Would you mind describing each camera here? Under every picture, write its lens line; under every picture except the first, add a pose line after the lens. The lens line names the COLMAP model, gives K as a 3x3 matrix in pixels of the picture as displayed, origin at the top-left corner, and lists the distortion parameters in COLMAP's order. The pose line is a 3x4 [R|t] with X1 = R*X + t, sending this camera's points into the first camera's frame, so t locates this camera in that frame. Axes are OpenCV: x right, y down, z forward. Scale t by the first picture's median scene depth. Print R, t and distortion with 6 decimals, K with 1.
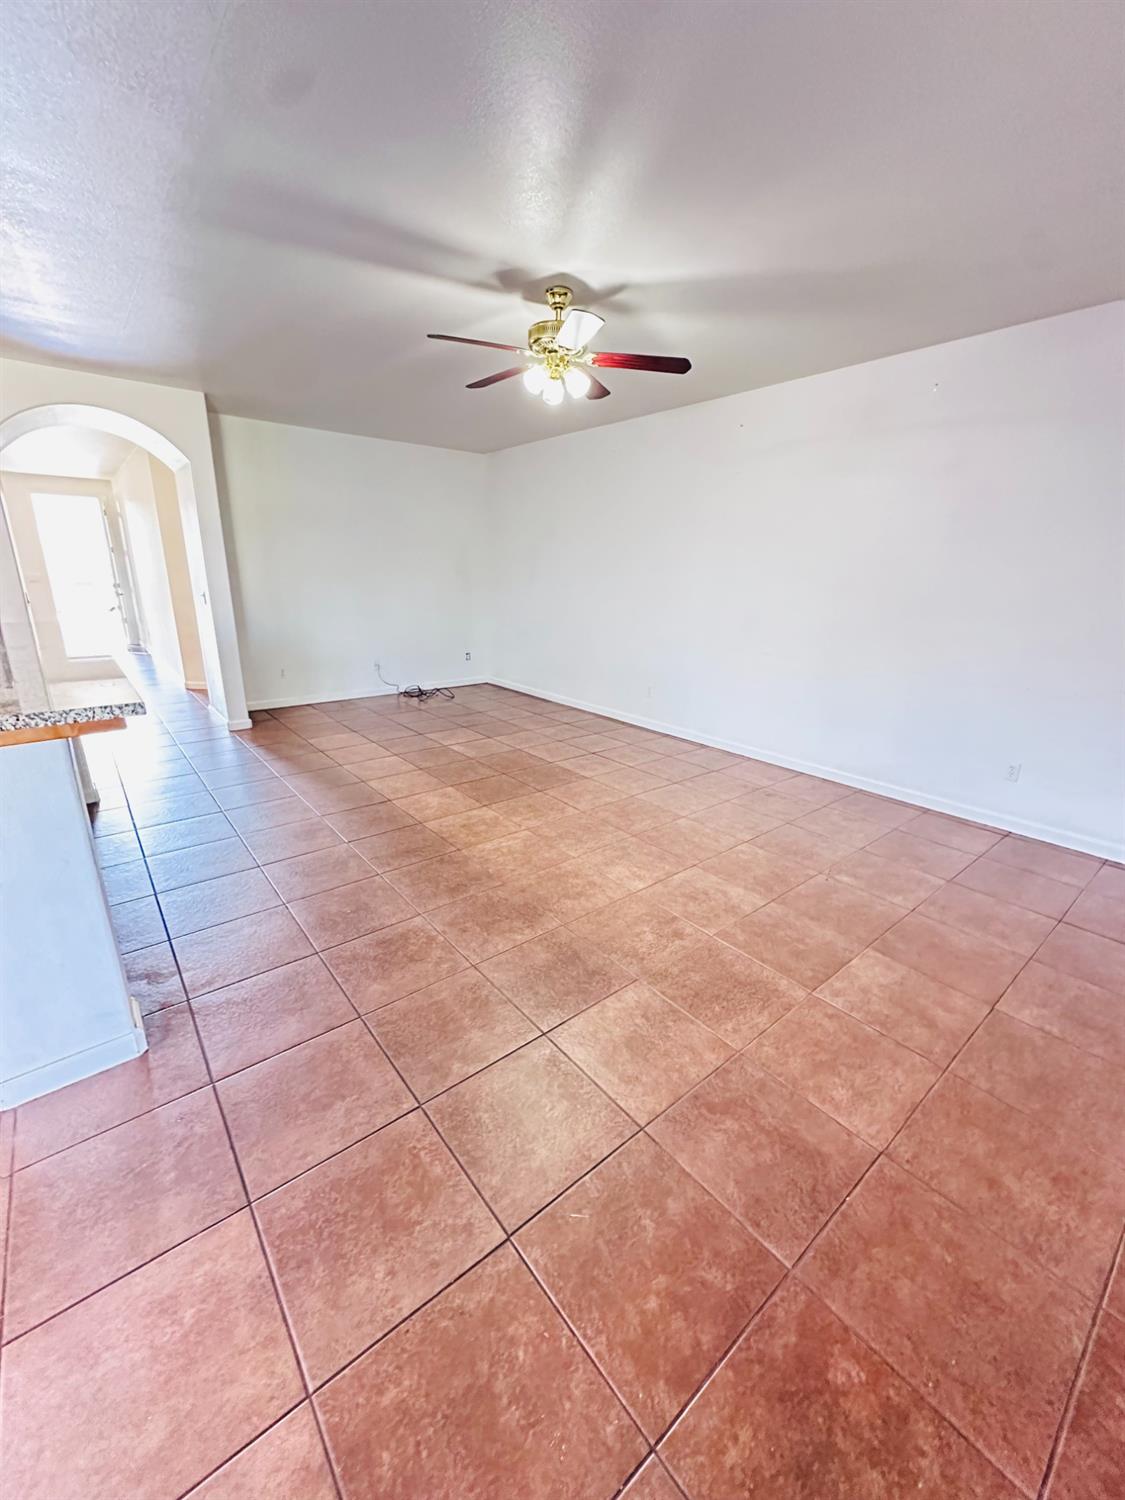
lens RADIAL K [[596.0, 0, 563.3], [0, 596.0, 750.5], [0, 0, 1]] dist [-0.000738, 0.000070]
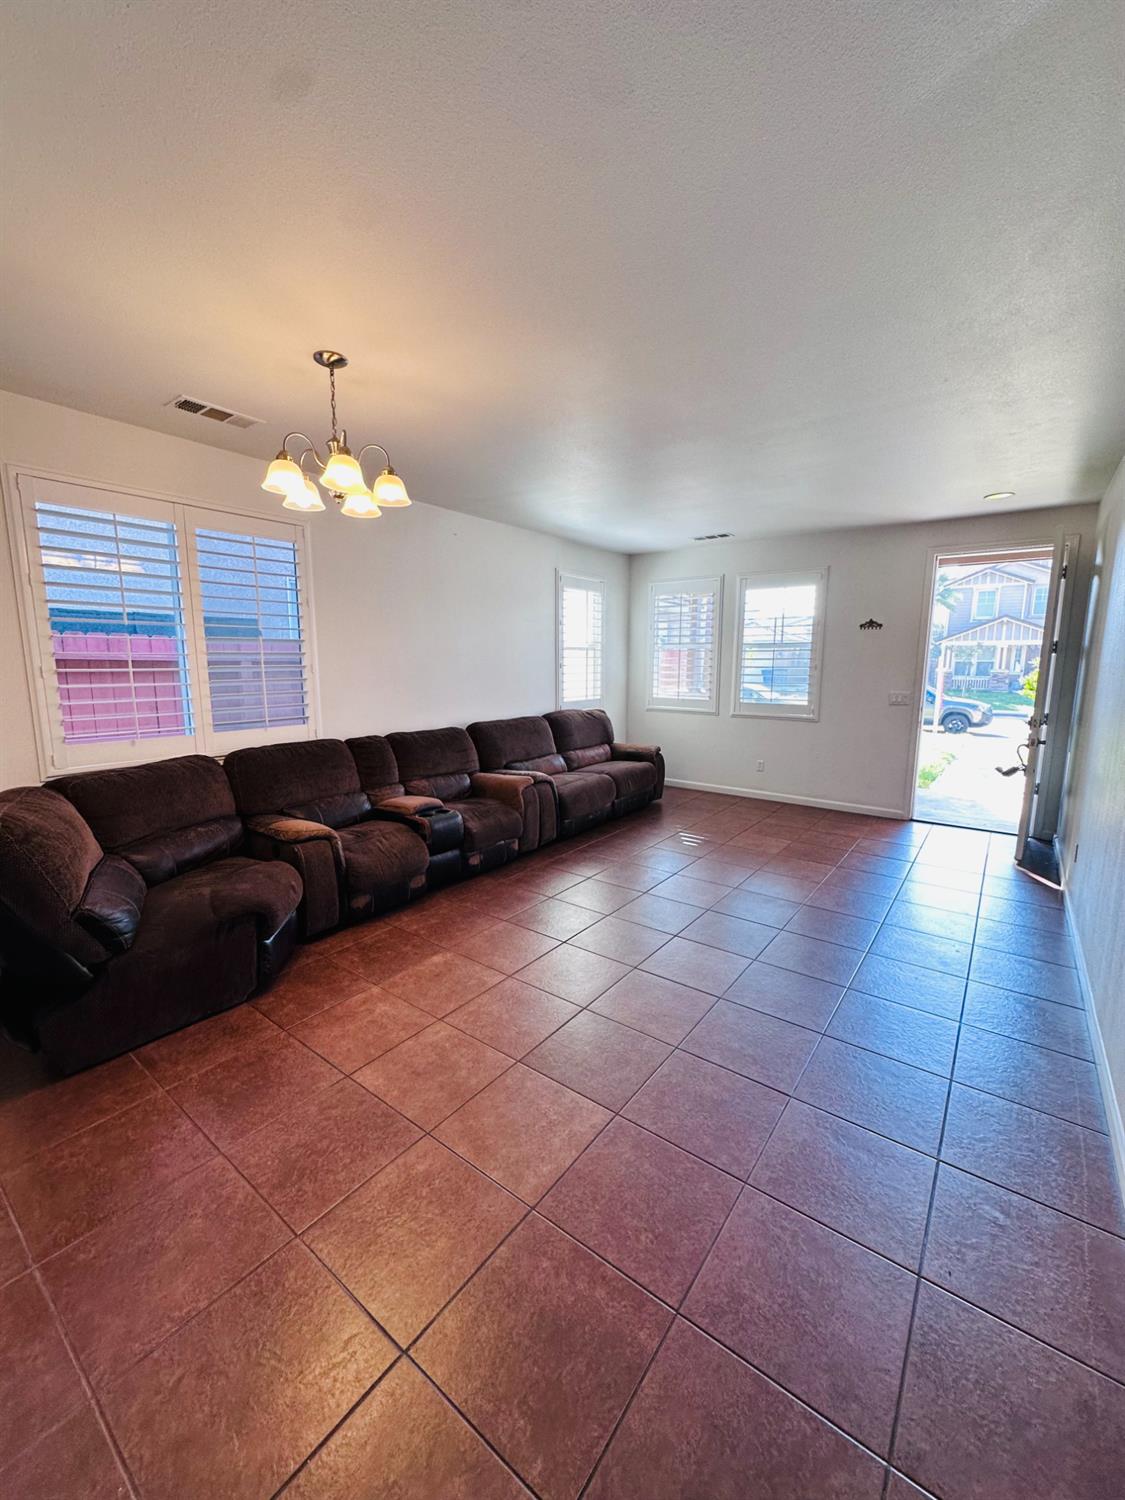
lens RADIAL K [[596.0, 0, 562.0], [0, 596.0, 753.9], [0, 0, 1]] dist [-0.000738, 0.000070]
pose [[0.245390, 0.160415, -0.956060, -0.447131], [-0.284110, 0.954811, 0.087284, -0.229421], [0.926858, 0.250207, 0.279877, 0.604514]]
